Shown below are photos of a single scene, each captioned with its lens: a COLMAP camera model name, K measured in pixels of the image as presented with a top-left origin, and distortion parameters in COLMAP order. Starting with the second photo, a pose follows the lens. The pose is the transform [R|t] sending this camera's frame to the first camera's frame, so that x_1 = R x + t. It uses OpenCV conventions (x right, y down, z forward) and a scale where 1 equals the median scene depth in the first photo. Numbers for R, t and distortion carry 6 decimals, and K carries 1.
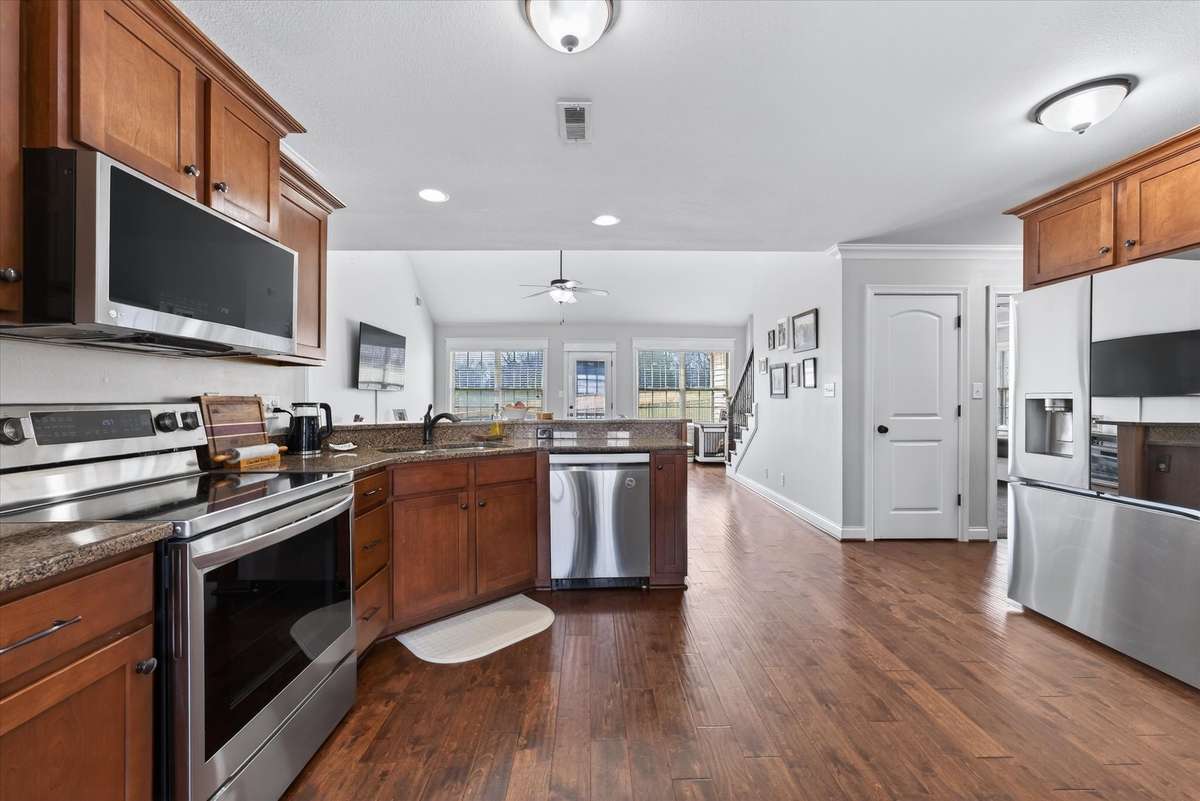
lens RADIAL K [[474.9, 0, 593.4], [0, 474.9, 398.6], [0, 0, 1]] dist [-0.010912, 0.001924]
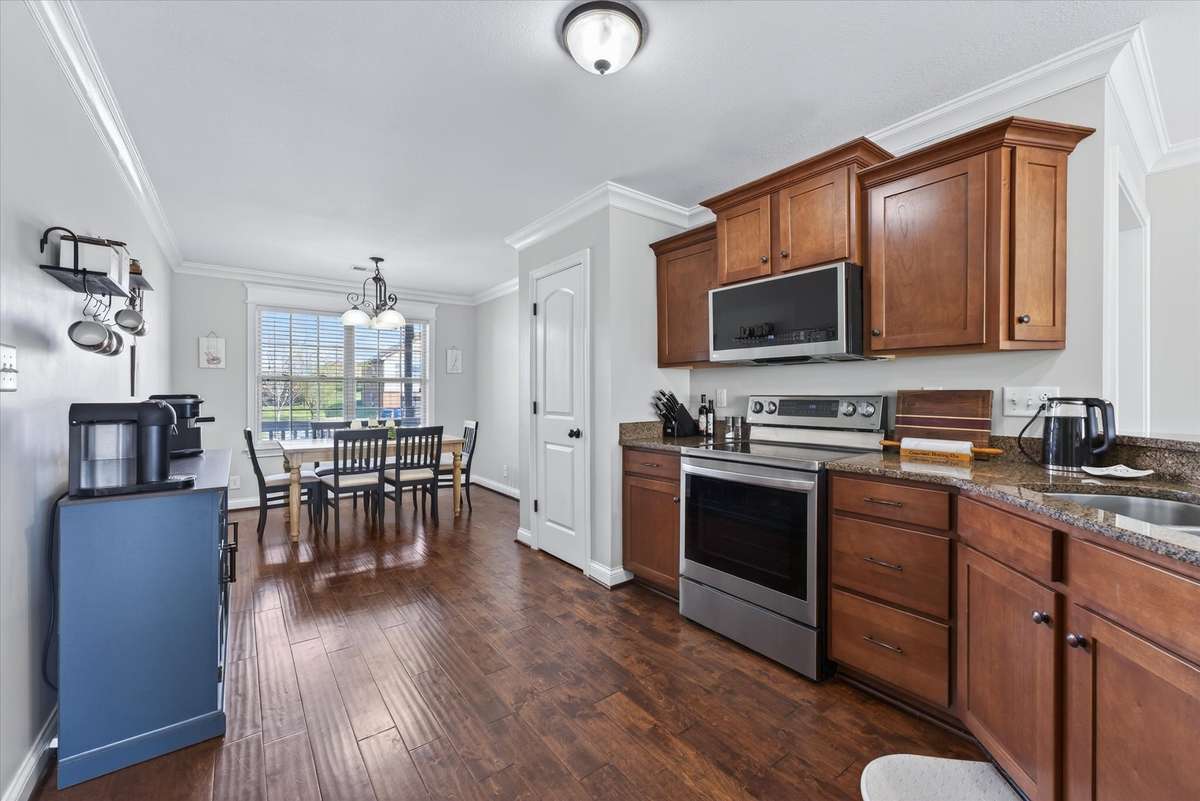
lens RADIAL K [[474.9, 0, 605.9], [0, 474.9, 395.6], [0, 0, 1]] dist [-0.010912, 0.001924]
pose [[-0.790202, -0.000648, -0.612846, 0.364945], [-0.000249, 1.000000, -0.000735, 0.006292], [0.612846, -0.000428, -0.790202, 1.110380]]
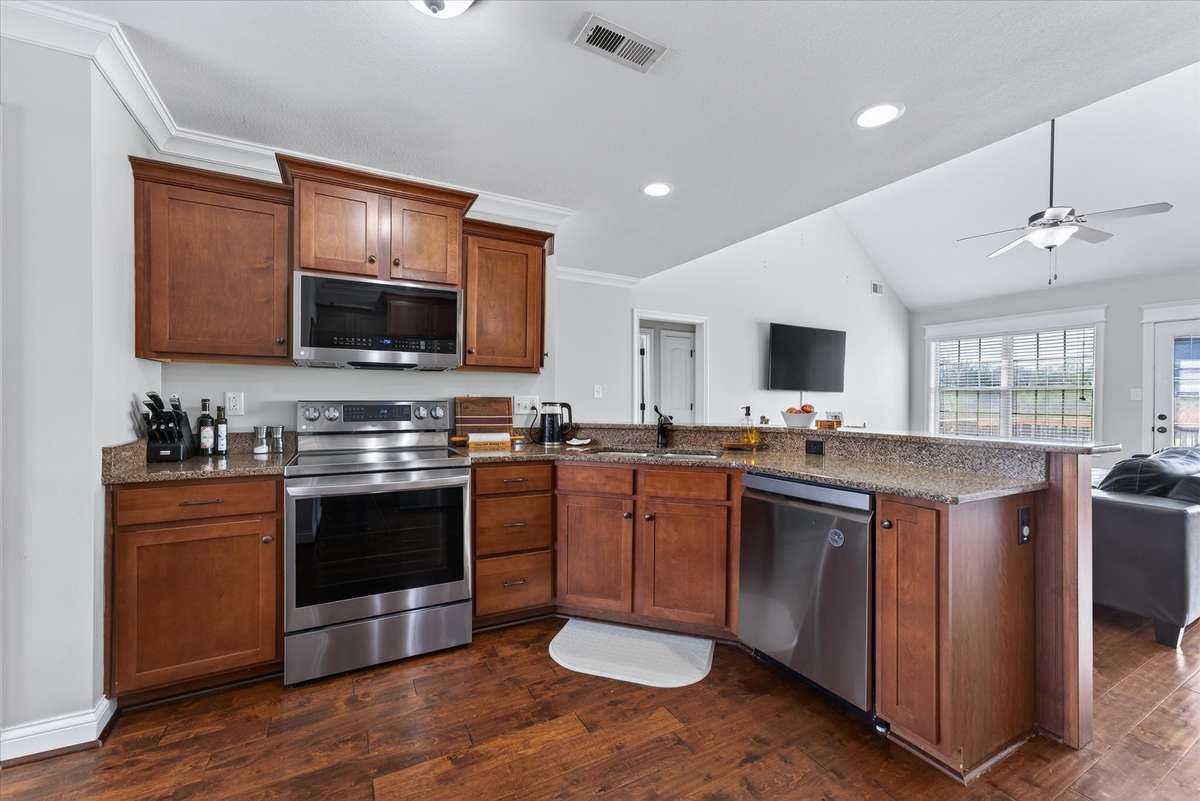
lens RADIAL K [[474.9, 0, 592.1], [0, 474.9, 402.3], [0, 0, 1]] dist [-0.010912, 0.001924]
pose [[0.467195, 0.009112, -0.884107, 0.531171], [-0.006837, 0.999954, 0.006693, -0.001577], [0.884128, 0.002918, 0.467236, 0.503139]]
